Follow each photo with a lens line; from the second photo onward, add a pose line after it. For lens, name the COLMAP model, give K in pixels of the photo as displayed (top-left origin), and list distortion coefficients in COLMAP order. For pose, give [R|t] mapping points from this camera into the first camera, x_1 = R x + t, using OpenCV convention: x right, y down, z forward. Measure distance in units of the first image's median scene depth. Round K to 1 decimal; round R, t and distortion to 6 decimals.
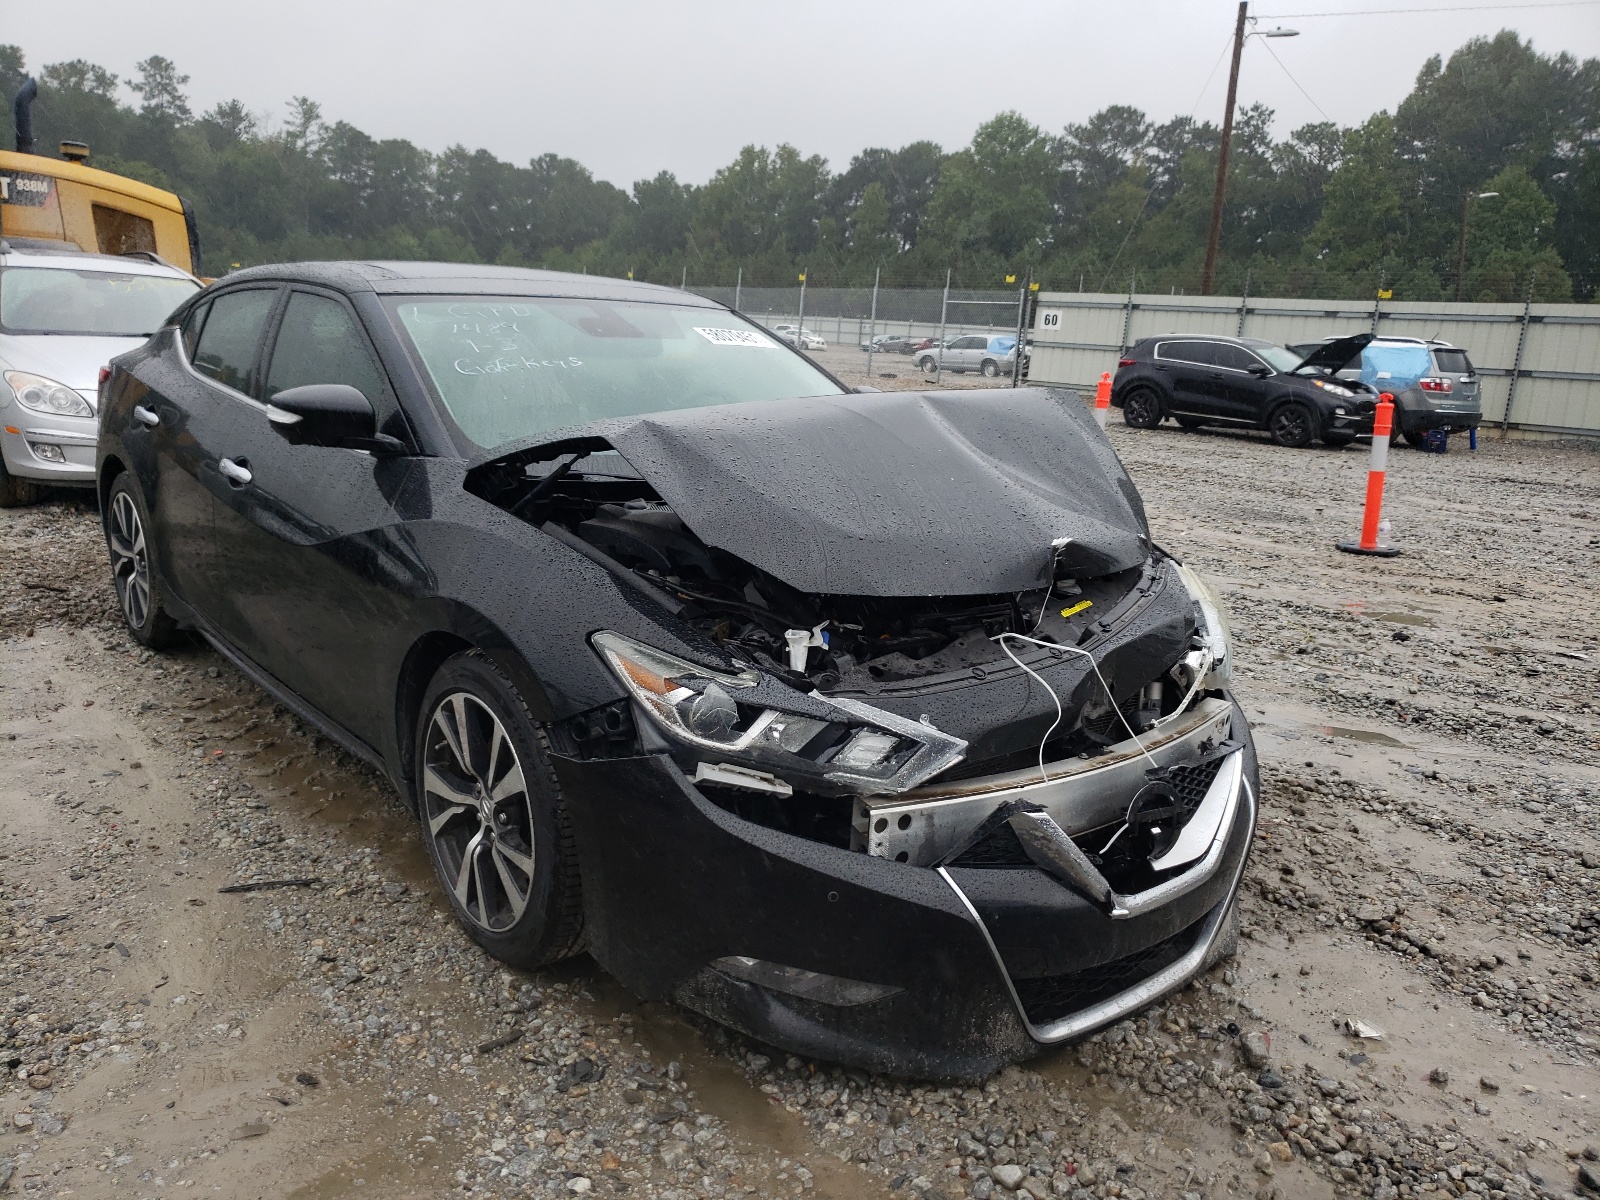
lens RADIAL K [[1216.5, 0, 800.0], [0, 1216.5, 600.0], [0, 0, 1]] dist [-0.002432, -0.002762]
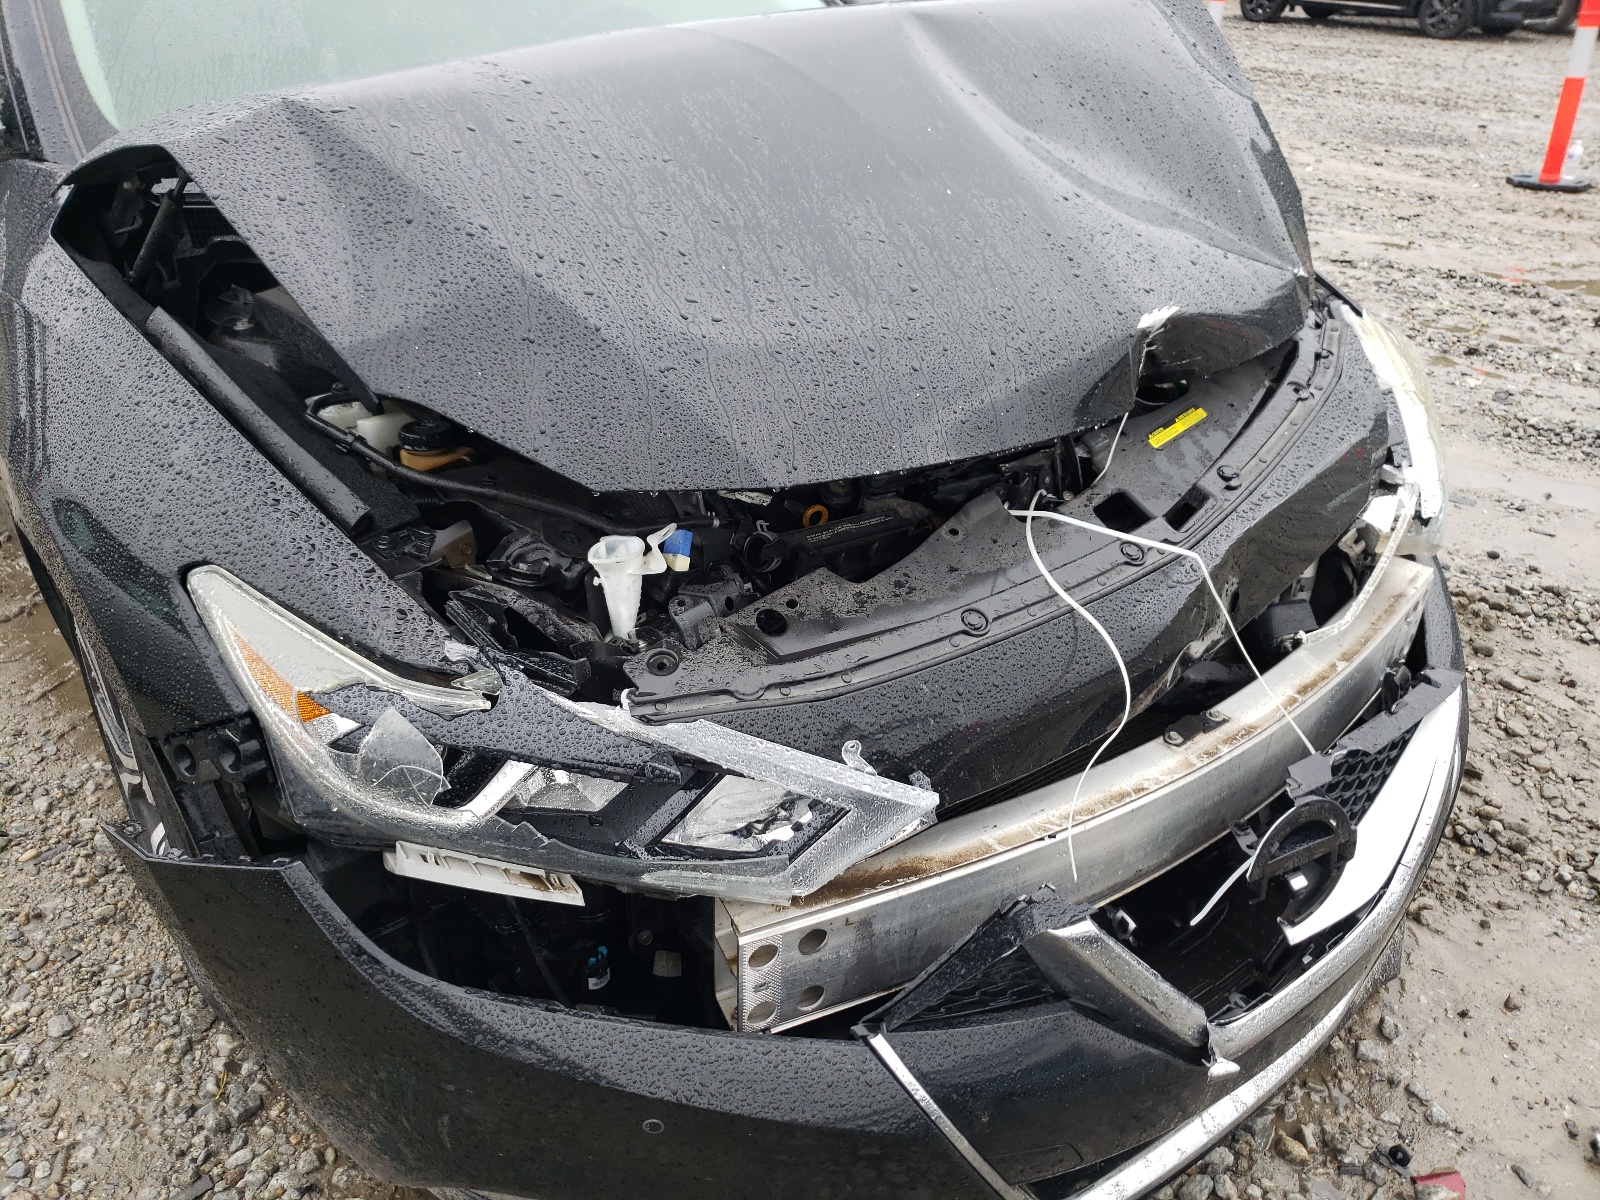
lens RADIAL K [[1247.0, 0, 780.9], [0, 1247.0, 598.2], [0, 0, 1]] dist [-0.004601, 0.040644]
pose [[0.997649, -0.001682, -0.068509, 0.071896], [0.020765, 0.960120, 0.278816, -0.068276], [0.065308, -0.279584, 0.957898, 0.352005]]
